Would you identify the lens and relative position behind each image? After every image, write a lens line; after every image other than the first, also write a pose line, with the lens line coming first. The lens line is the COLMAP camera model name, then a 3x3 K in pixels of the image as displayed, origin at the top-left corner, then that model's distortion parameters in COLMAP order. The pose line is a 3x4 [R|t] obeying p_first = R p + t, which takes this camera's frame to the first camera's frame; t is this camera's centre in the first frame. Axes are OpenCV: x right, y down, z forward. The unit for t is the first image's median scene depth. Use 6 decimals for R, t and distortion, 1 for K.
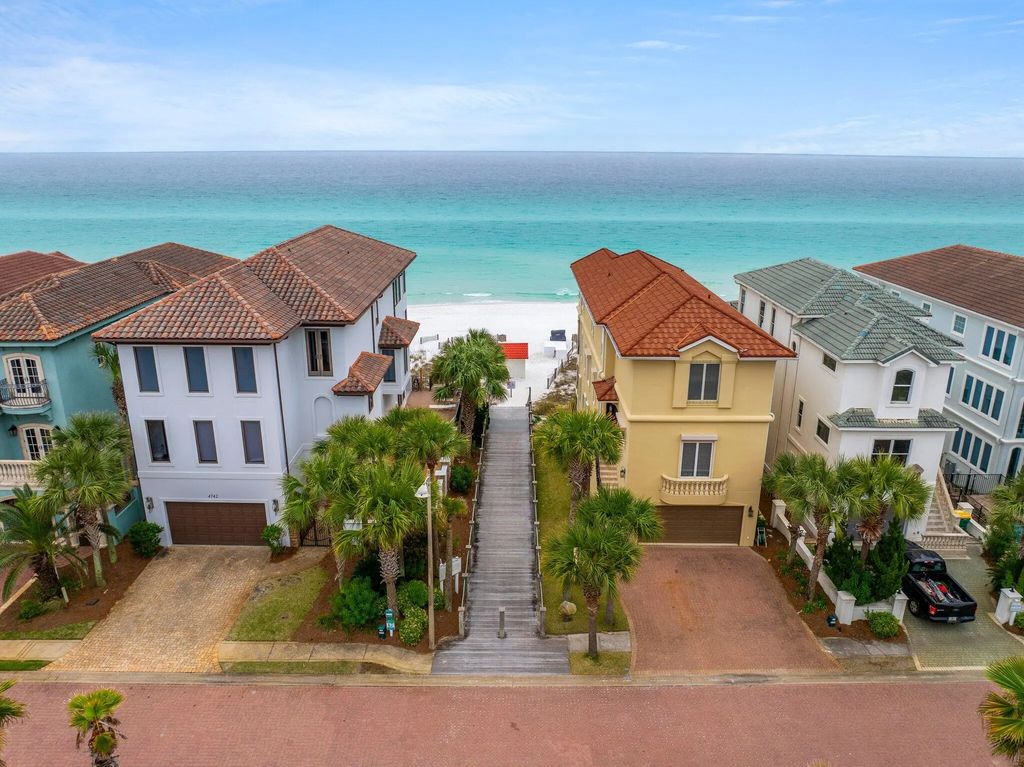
lens RADIAL K [[719.4, 0, 503.5], [0, 719.4, 389.9], [0, 0, 1]] dist [-0.045495, 0.014750]
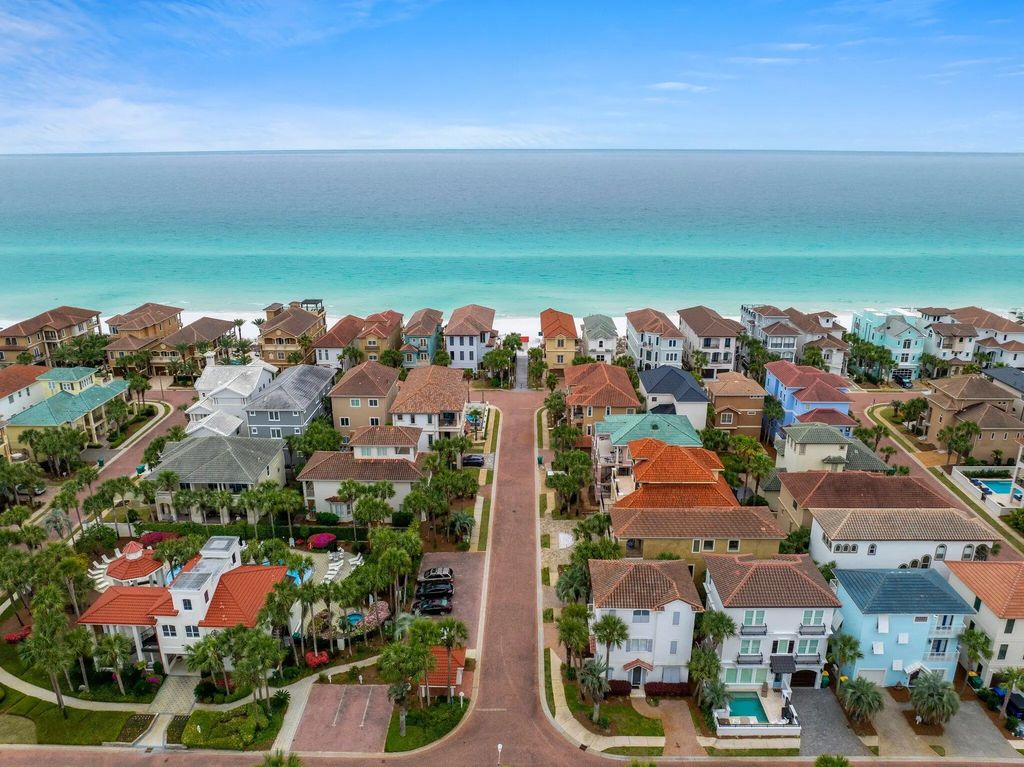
lens RADIAL K [[719.4, 0, 509.5], [0, 719.4, 380.8], [0, 0, 1]] dist [-0.045495, 0.014750]
pose [[0.999831, -0.000187, -0.018393, 0.008067], [0.000273, 0.999989, 0.004687, 0.224454], [0.018392, -0.004692, 0.999820, -4.004580]]
